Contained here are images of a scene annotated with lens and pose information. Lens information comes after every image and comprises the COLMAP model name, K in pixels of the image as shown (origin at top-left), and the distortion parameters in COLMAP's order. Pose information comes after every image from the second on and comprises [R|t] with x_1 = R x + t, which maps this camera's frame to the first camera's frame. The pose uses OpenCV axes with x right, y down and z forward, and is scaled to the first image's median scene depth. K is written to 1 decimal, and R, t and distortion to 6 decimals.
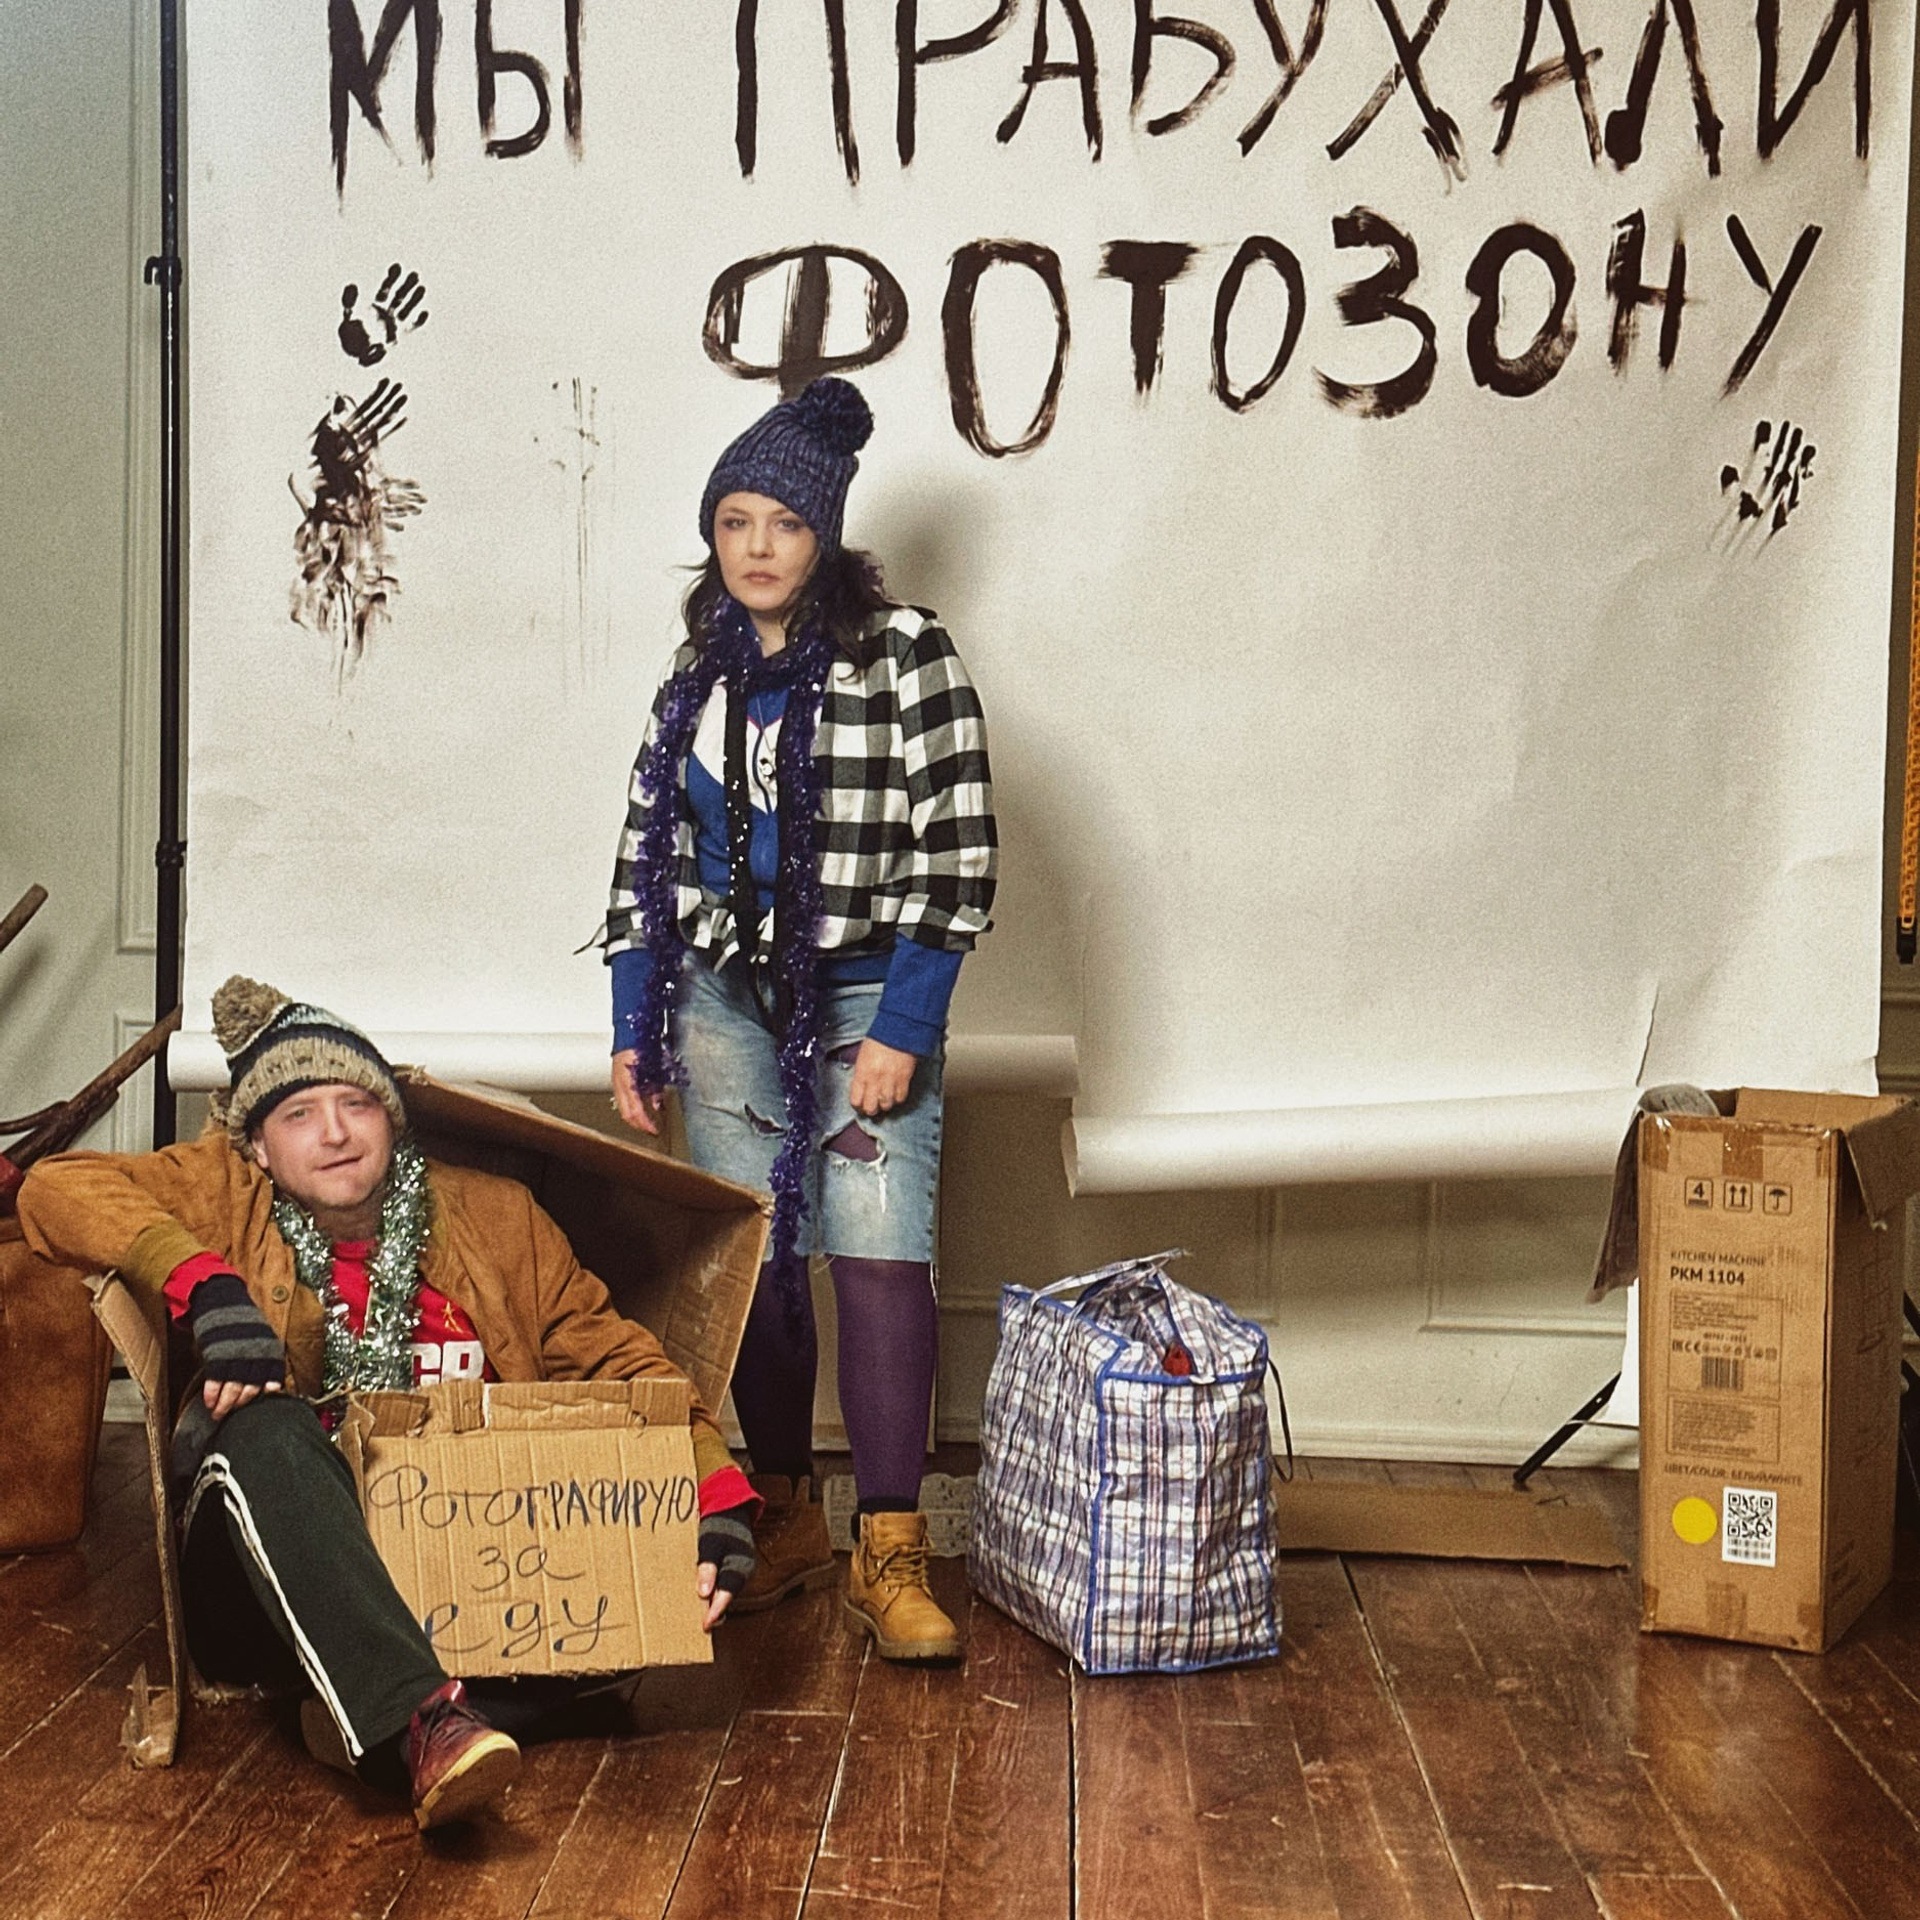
lens RADIAL K [[3943.7, 0, 949.0], [0, 3943.7, 900.2], [0, 0, 1]] dist [0.132232, 0.000000]
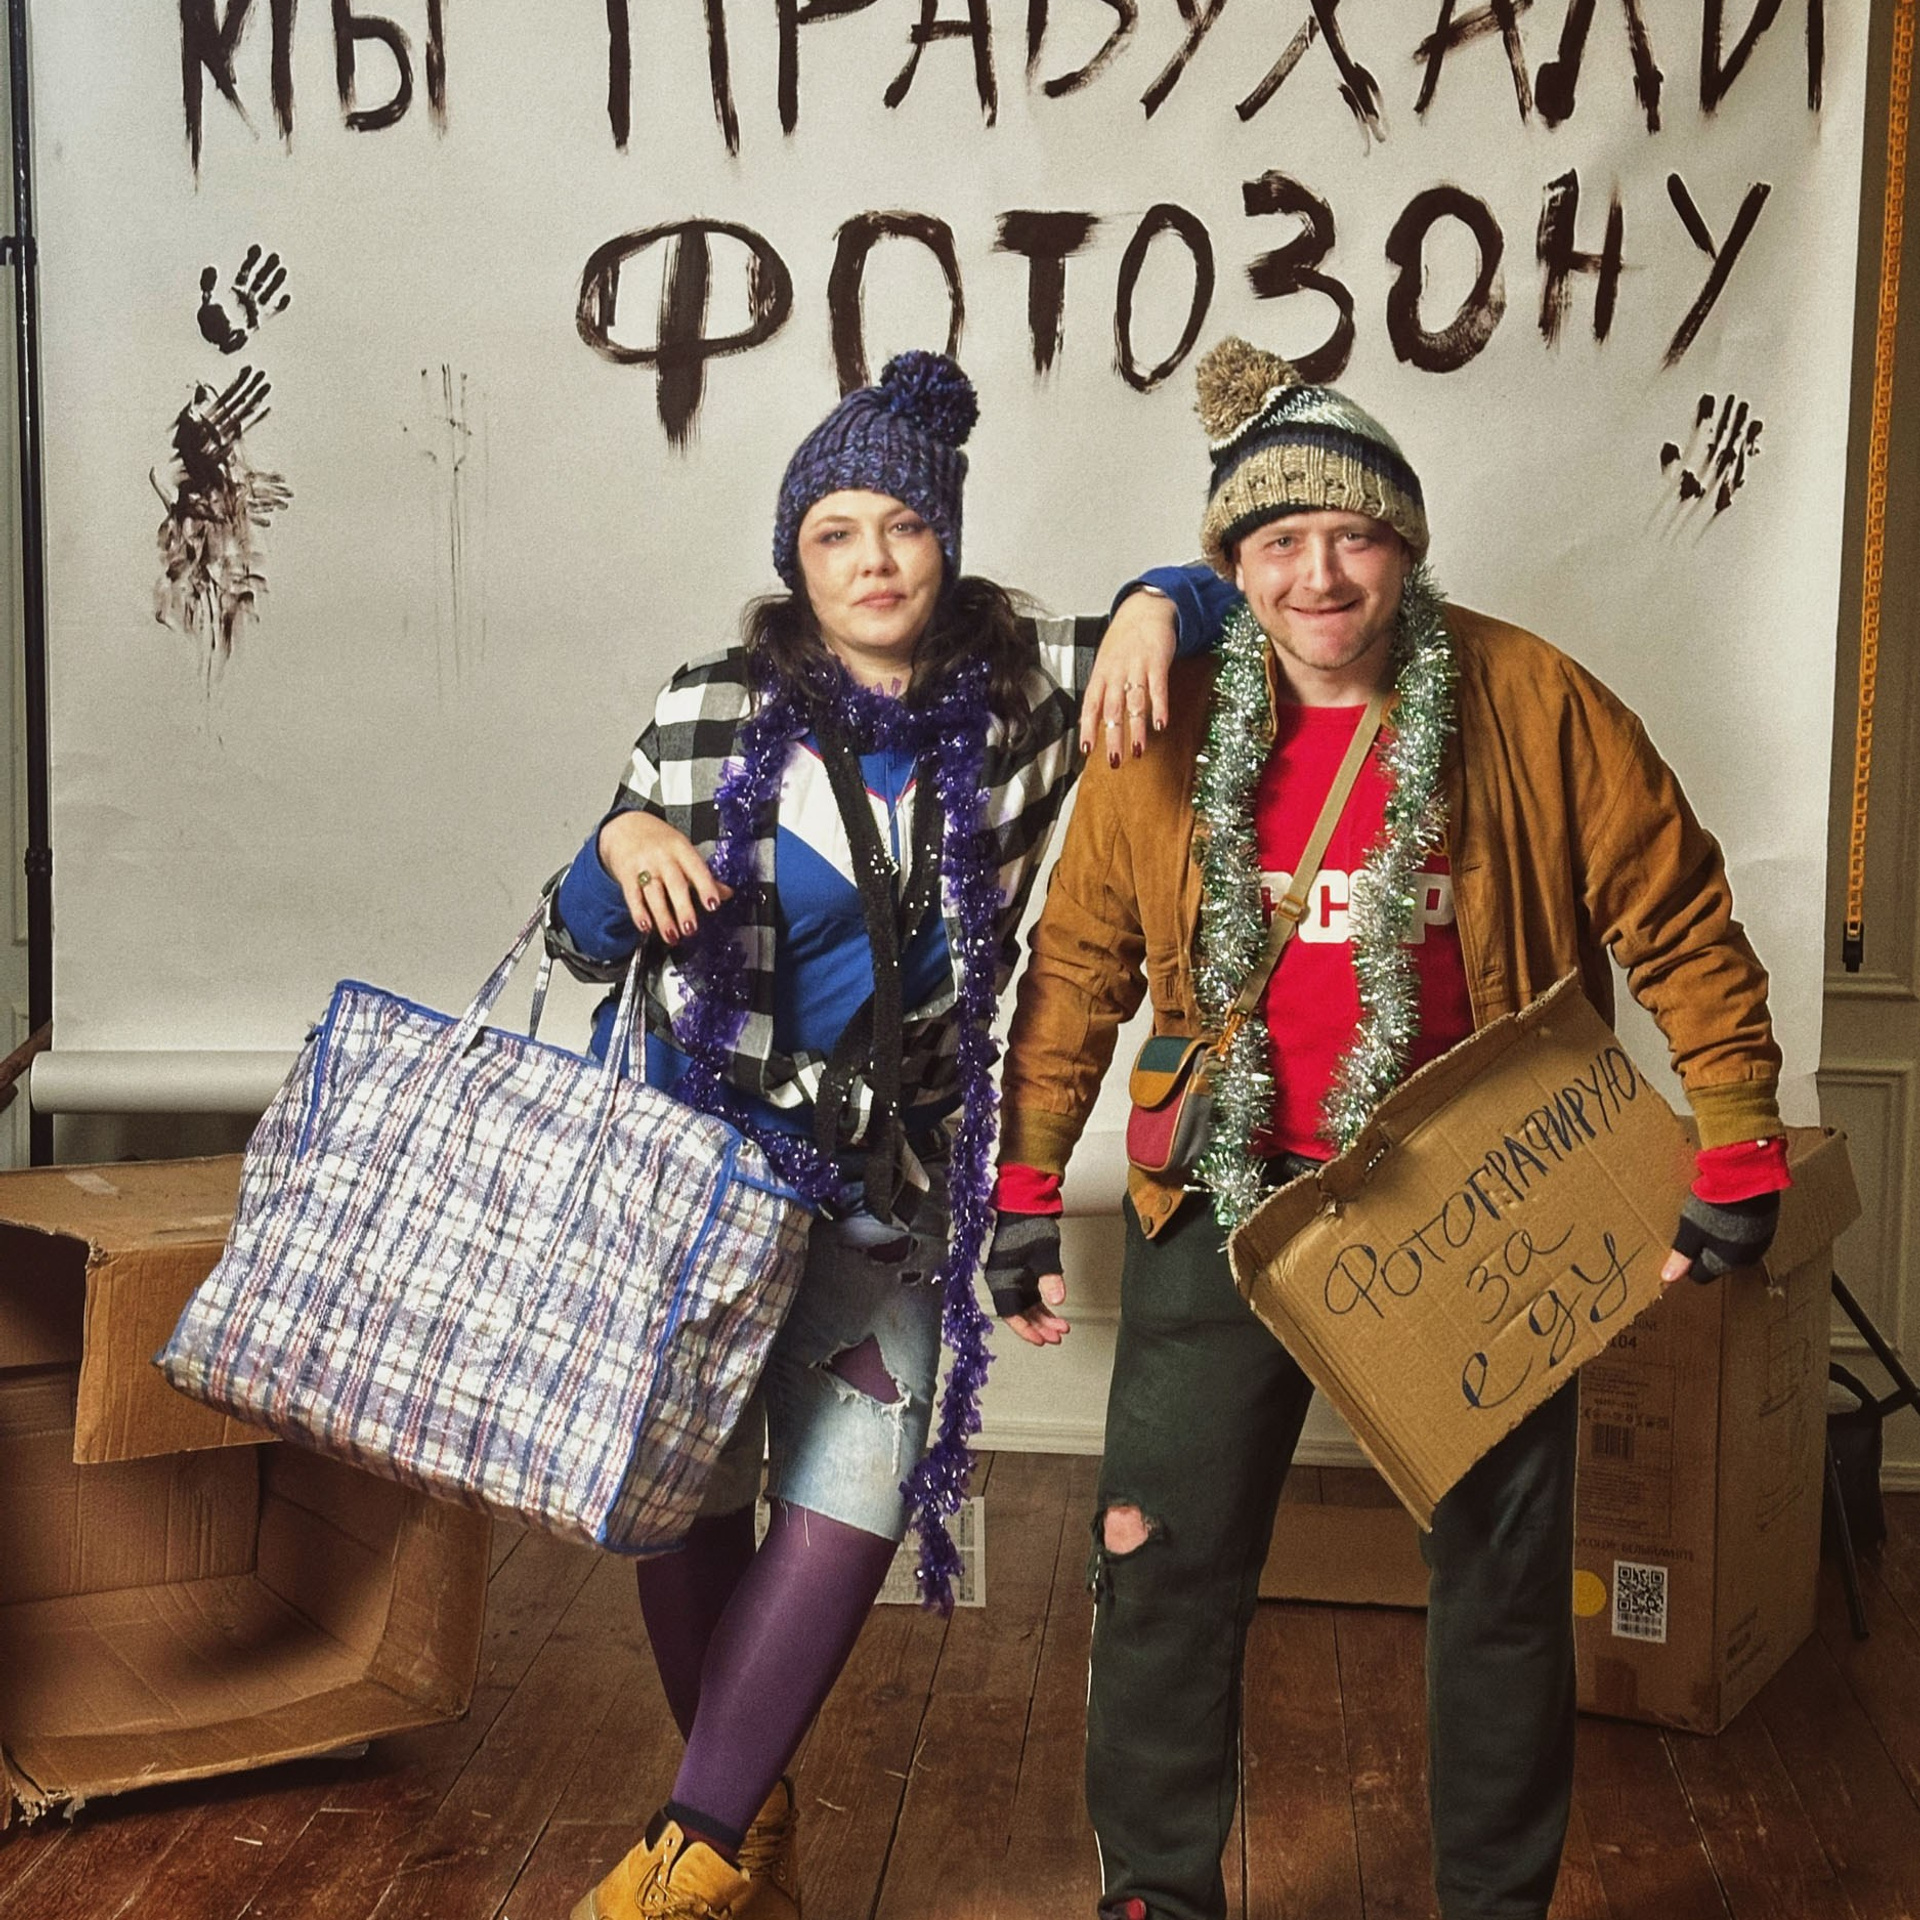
lens RADIAL K [[3943.7, 0, 922.3], [0, 3943.7, 946.8], [0, 0, 1]] dist [0.132232, 0.000000]
pose [[0.998592, -0.002952, -0.052970, 0.070222], [0.006701, 0.997472, 0.070743, -0.058816], [0.052628, -0.070999, 0.996087, 0.047031]]
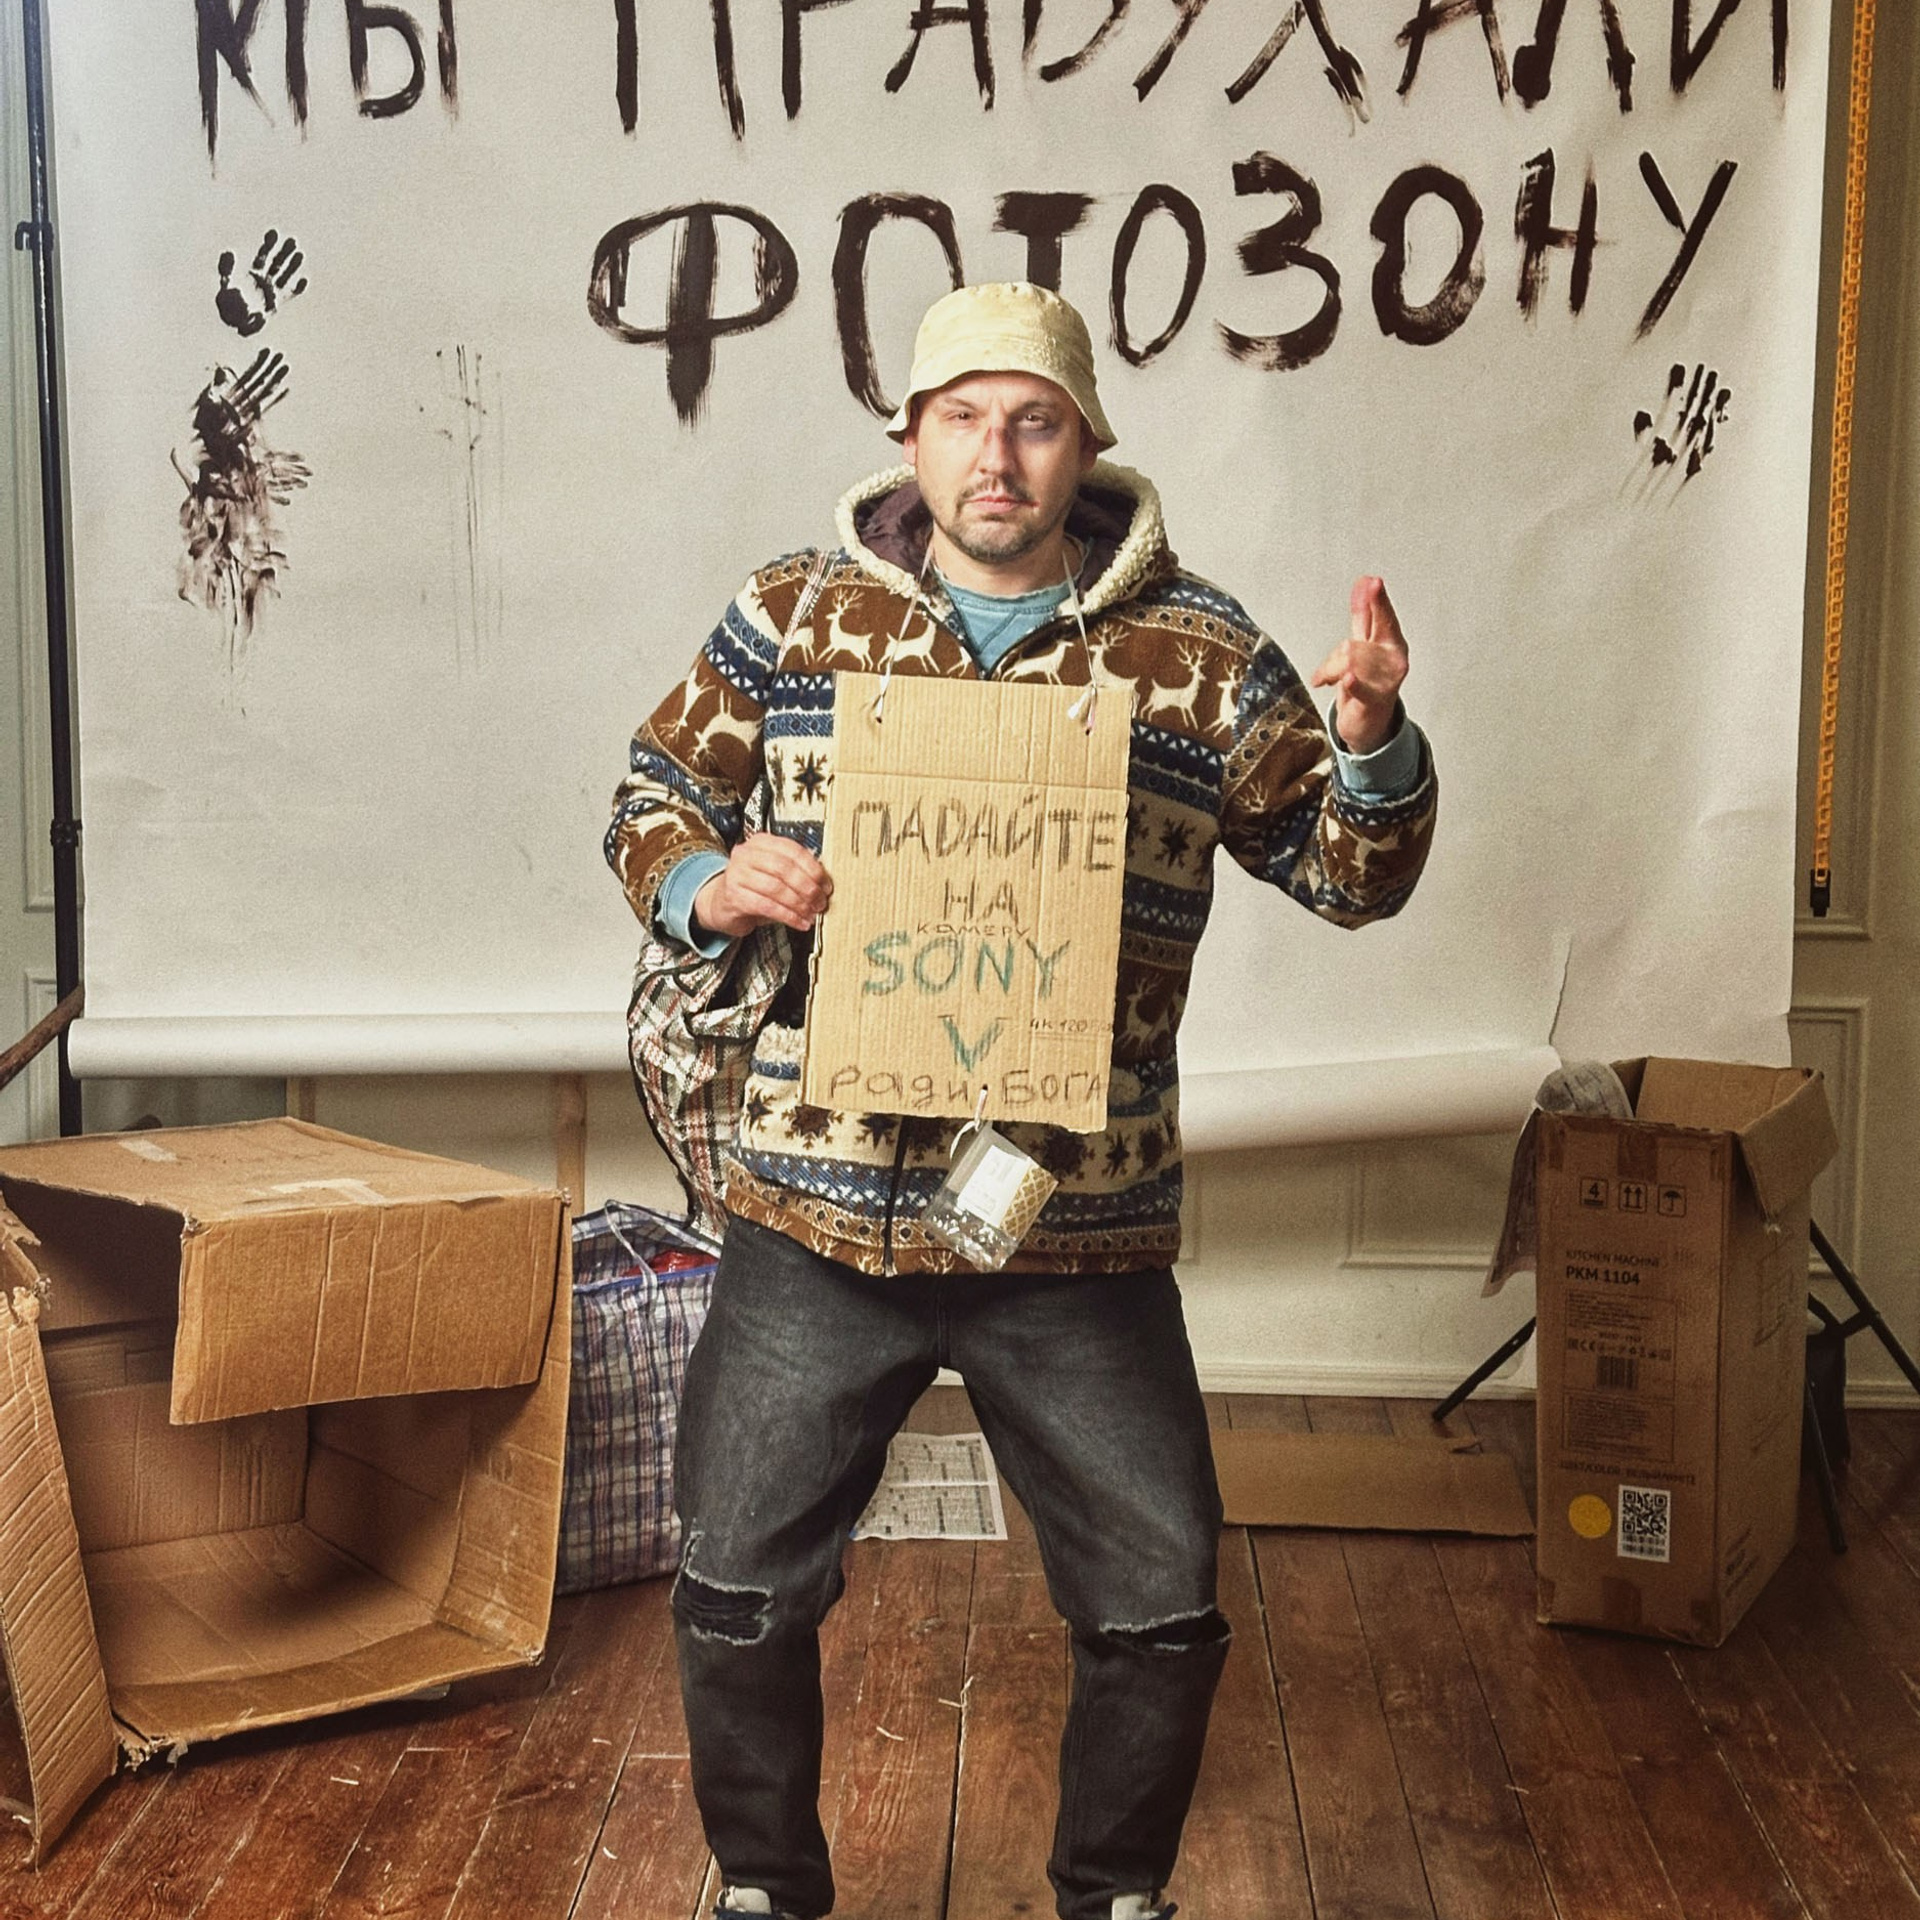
lens RADIAL K [[3943.7, 0, 925.3], [0, 3943.7, 947.8], [0, 0, 1]] dist [0.132232, 0.000000]
pose [[0.999785, -0.016515, -0.012539, 0.030471], [0.017615, 0.995473, 0.093398, -0.073062], [0.010940, -0.093599, 0.995550, 0.012492]]
